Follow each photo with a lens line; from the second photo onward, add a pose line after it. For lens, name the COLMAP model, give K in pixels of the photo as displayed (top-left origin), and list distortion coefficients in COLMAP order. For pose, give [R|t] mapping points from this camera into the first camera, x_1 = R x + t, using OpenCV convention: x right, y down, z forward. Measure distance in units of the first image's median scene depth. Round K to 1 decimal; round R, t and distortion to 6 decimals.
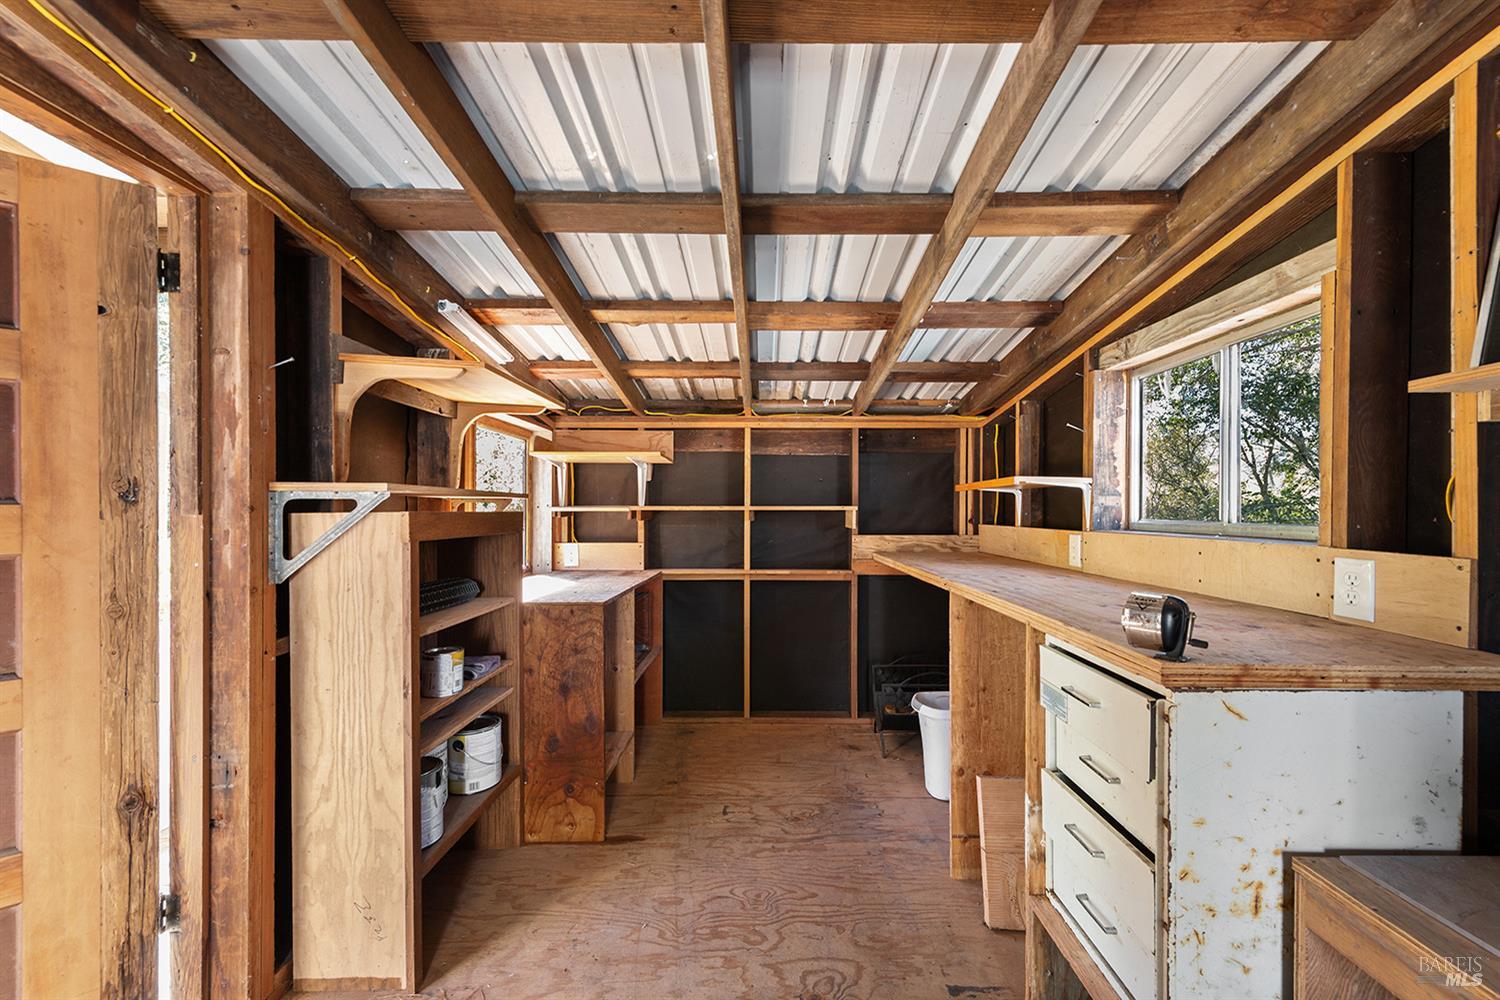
lens RADIAL K [[597.1, 0, 762.5], [0, 597.1, 499.7], [0, 0, 1]] dist [0.009881, -0.000324]
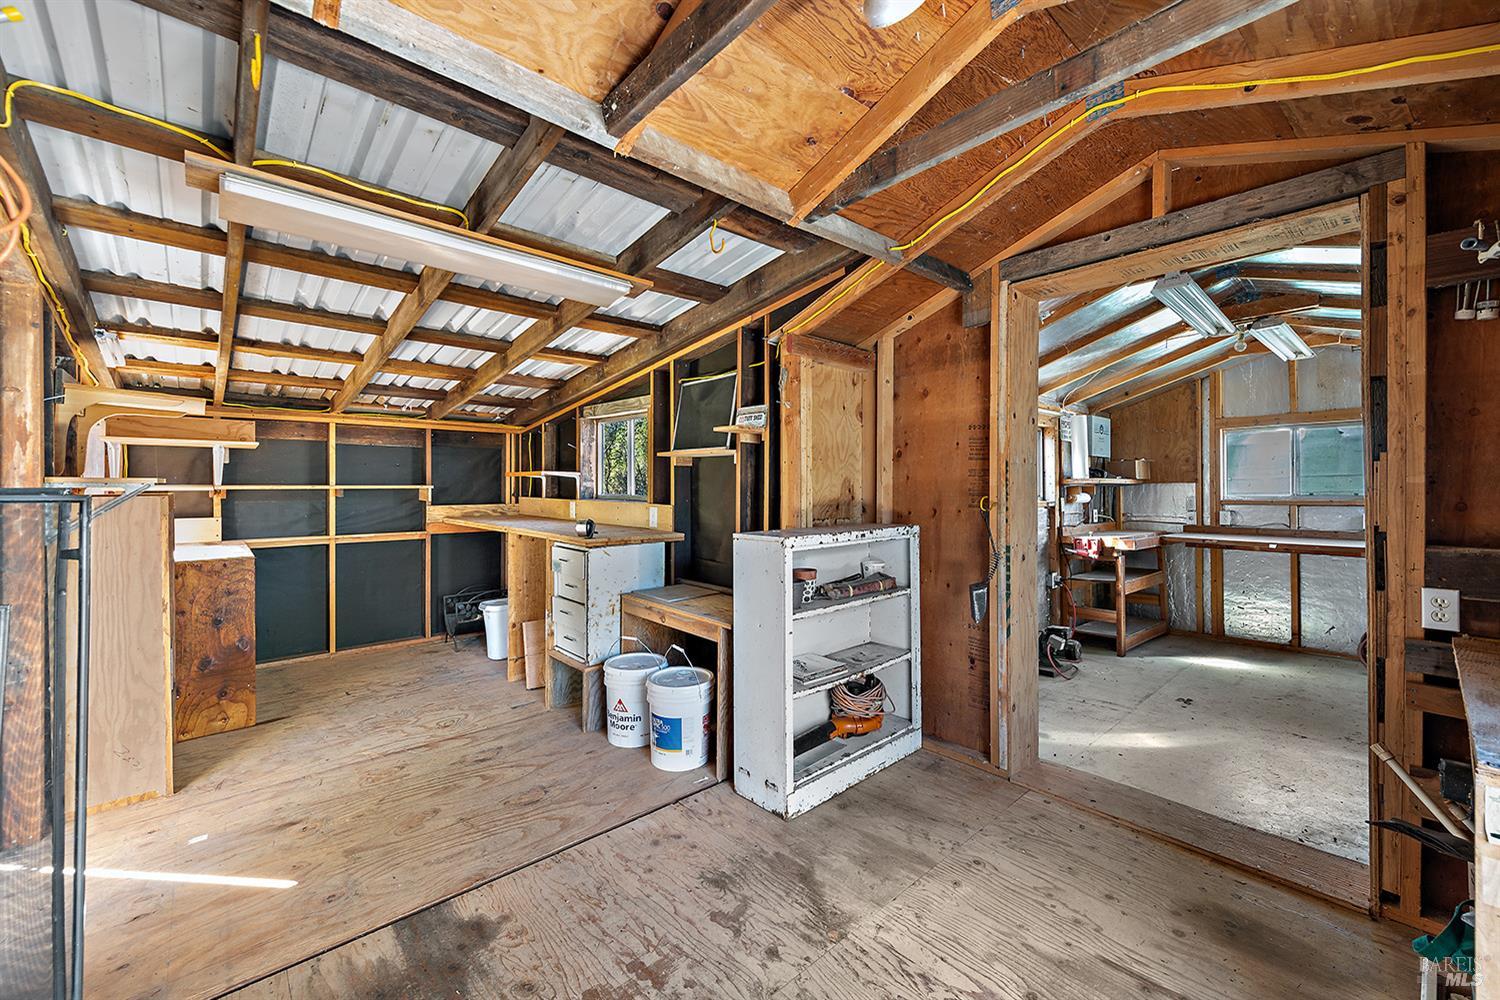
lens RADIAL K [[597.1, 0, 762.5], [0, 597.1, 499.7], [0, 0, 1]] dist [0.009881, -0.000324]
pose [[0.729740, -0.019250, 0.683454, -0.355361], [-0.014042, 0.998971, 0.043130, -0.040353], [-0.683581, -0.041071, 0.728718, -0.843024]]
